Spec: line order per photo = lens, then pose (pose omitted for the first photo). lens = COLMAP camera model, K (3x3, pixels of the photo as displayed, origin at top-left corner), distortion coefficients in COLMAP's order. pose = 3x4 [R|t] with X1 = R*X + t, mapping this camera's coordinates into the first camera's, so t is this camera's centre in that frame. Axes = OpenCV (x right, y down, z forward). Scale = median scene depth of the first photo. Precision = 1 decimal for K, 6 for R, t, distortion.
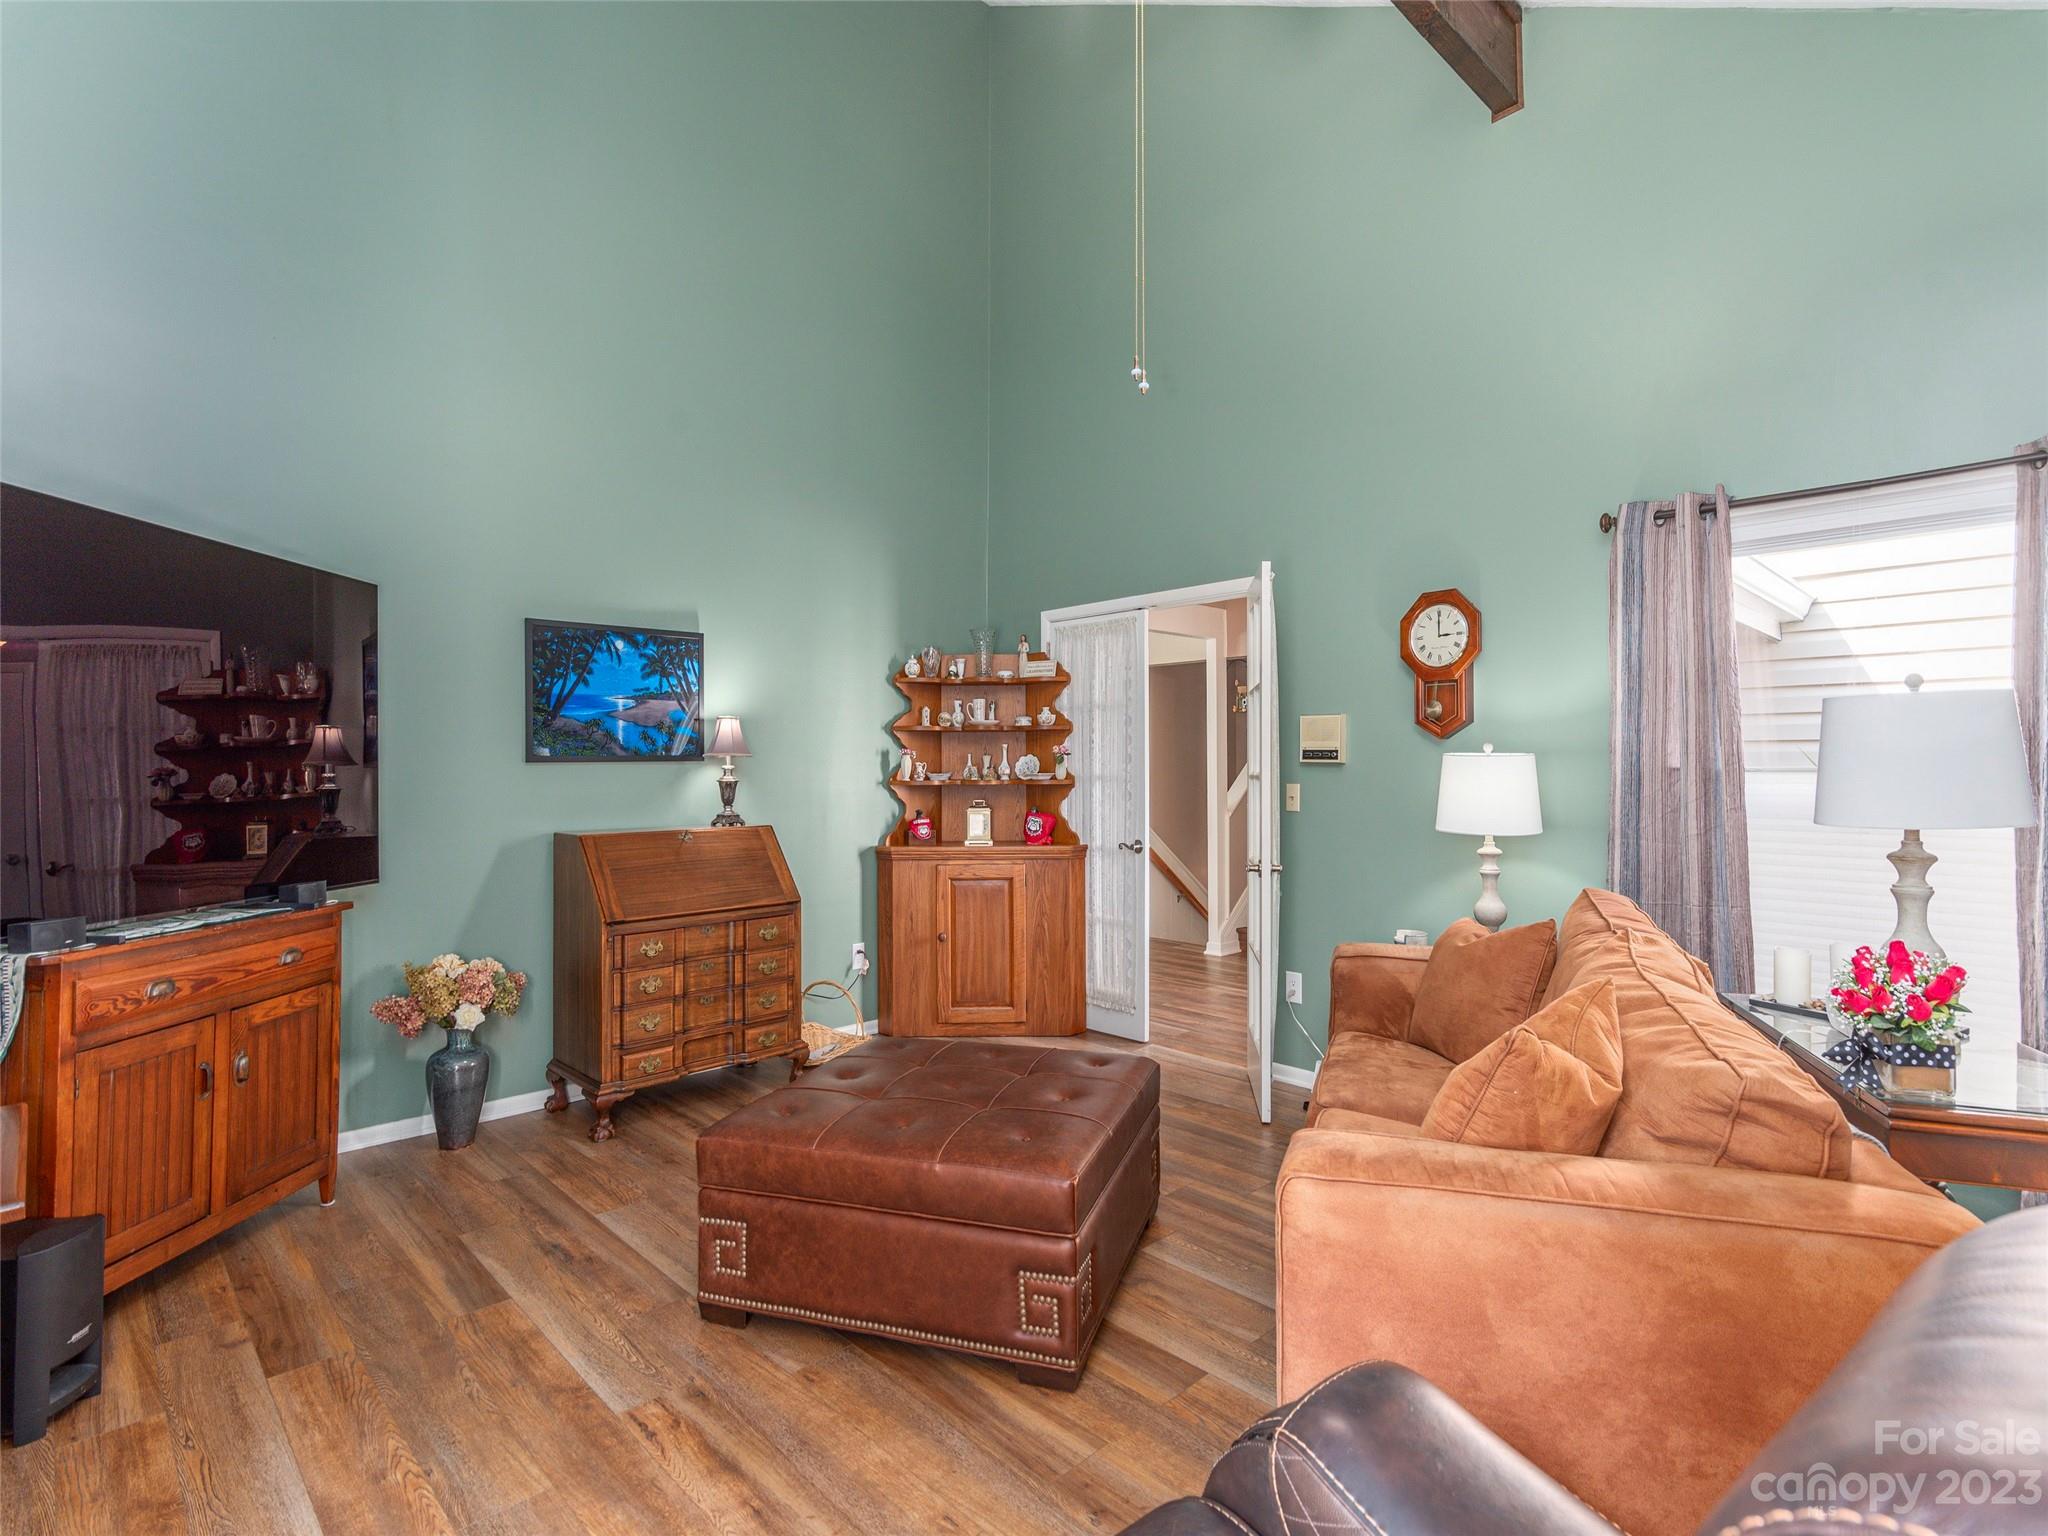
lens RADIAL K [[1010.7, 0, 1022.8], [0, 1010.7, 765.3], [0, 0, 1]] dist [0.005238, 0.002952]
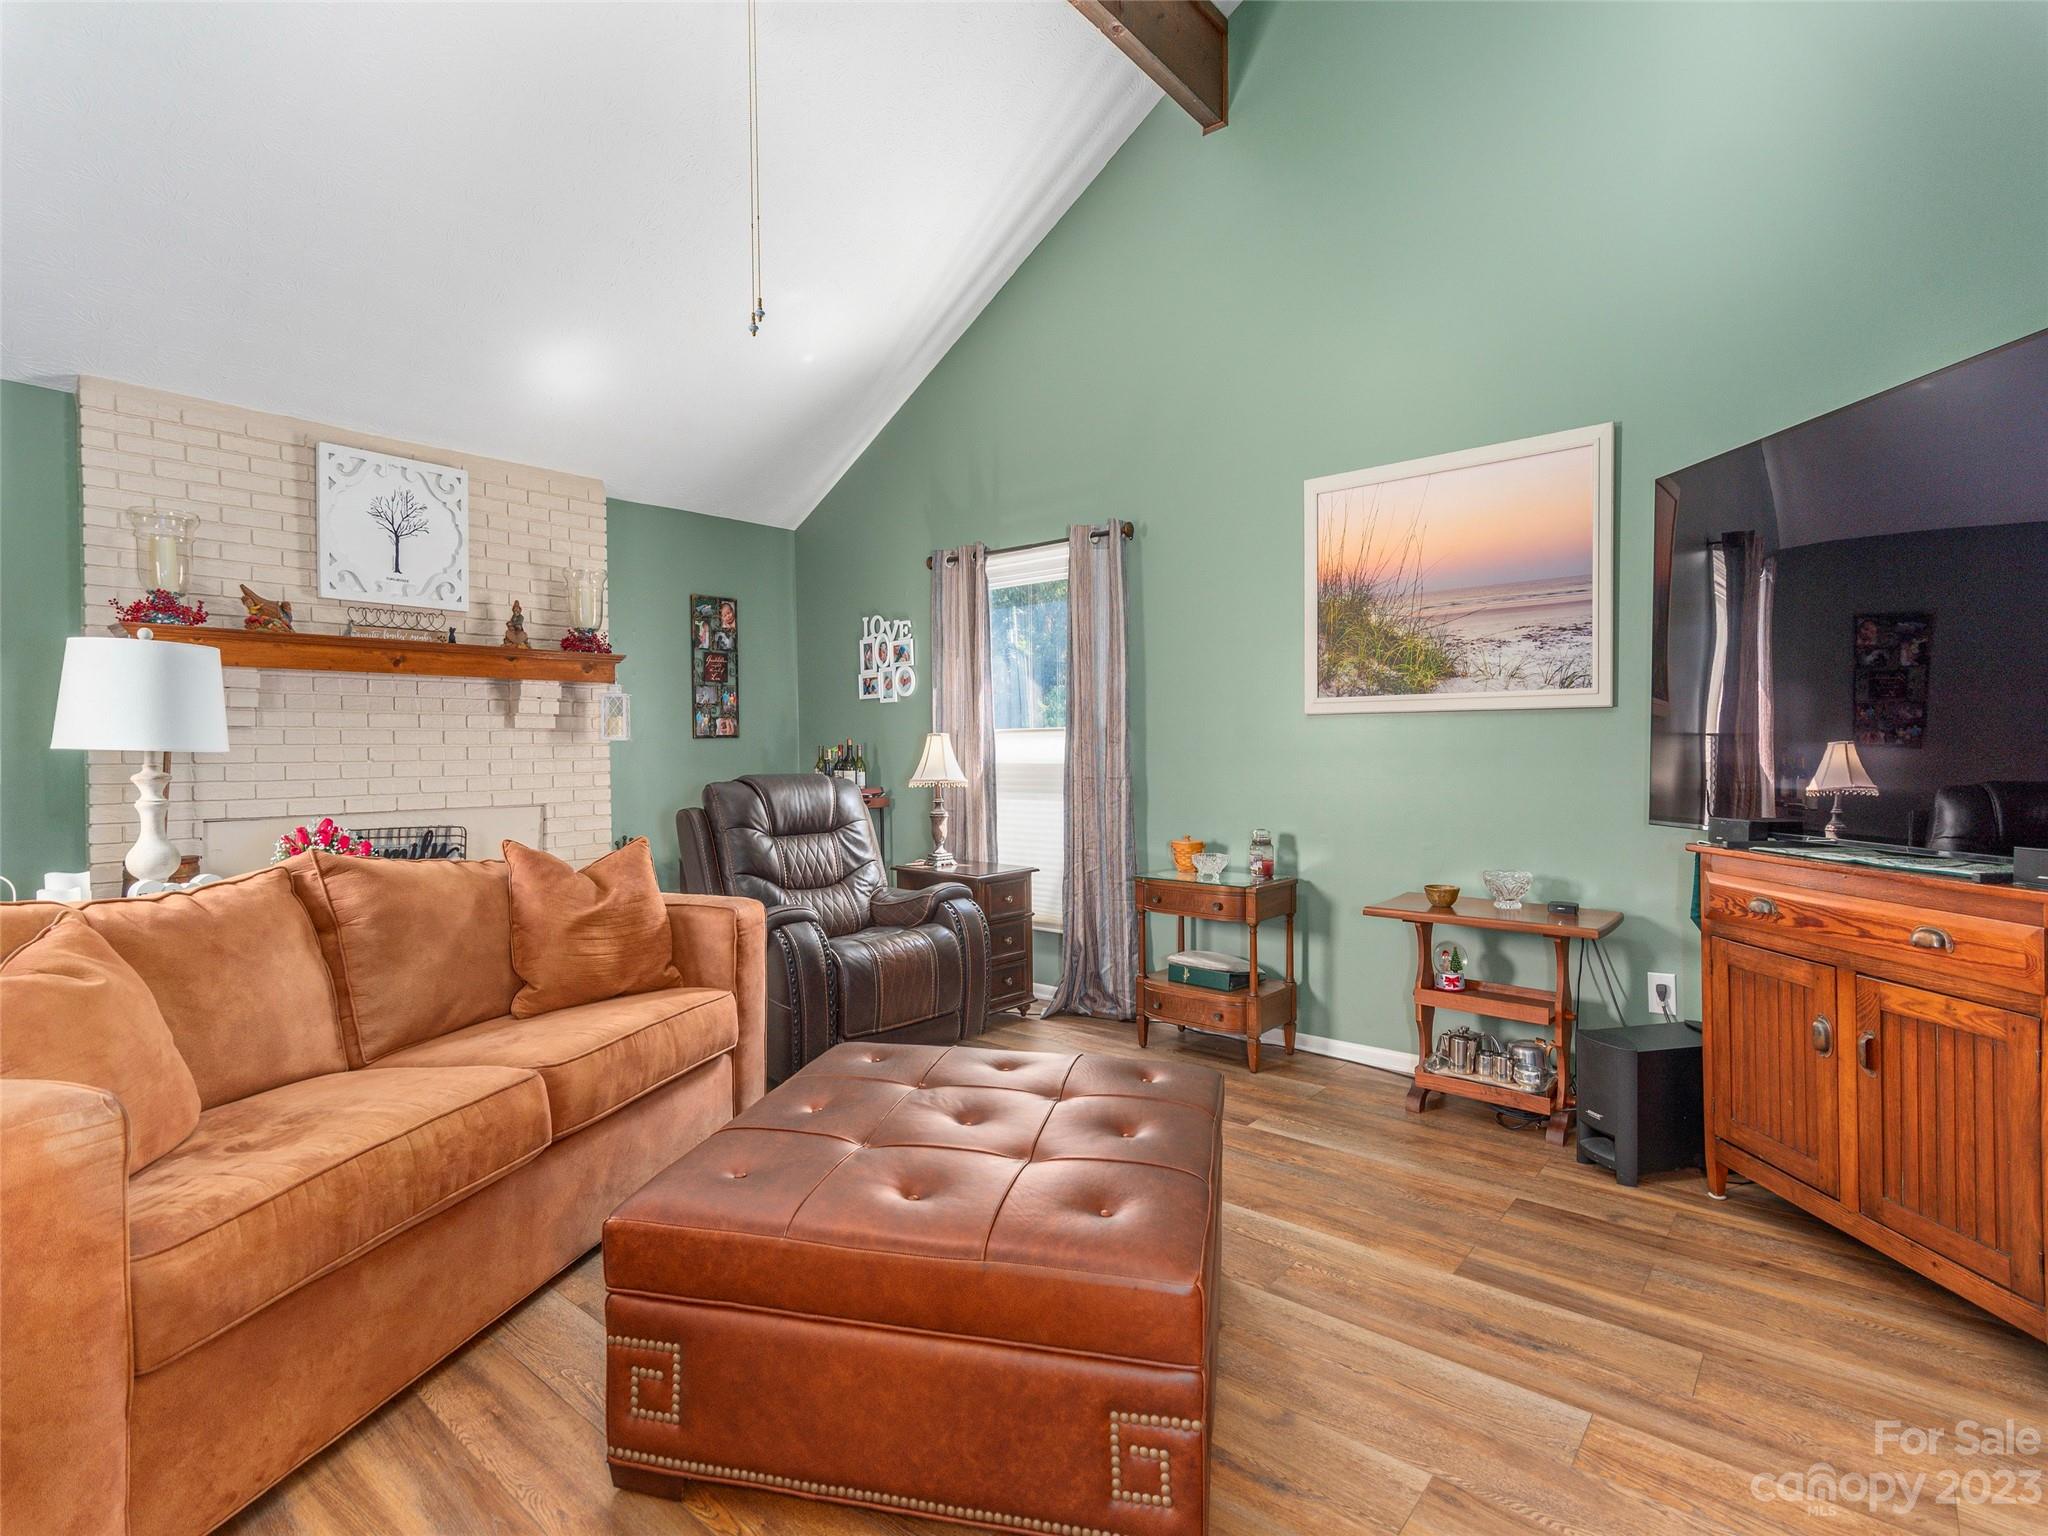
lens RADIAL K [[1010.7, 0, 1025.7], [0, 1010.7, 758.5], [0, 0, 1]] dist [0.005238, 0.002952]
pose [[-0.995069, 0.013317, -0.098292, -0.046201], [0.013084, 0.999910, 0.003018, 0.063040], [0.098323, 0.001717, -0.995153, 1.849666]]
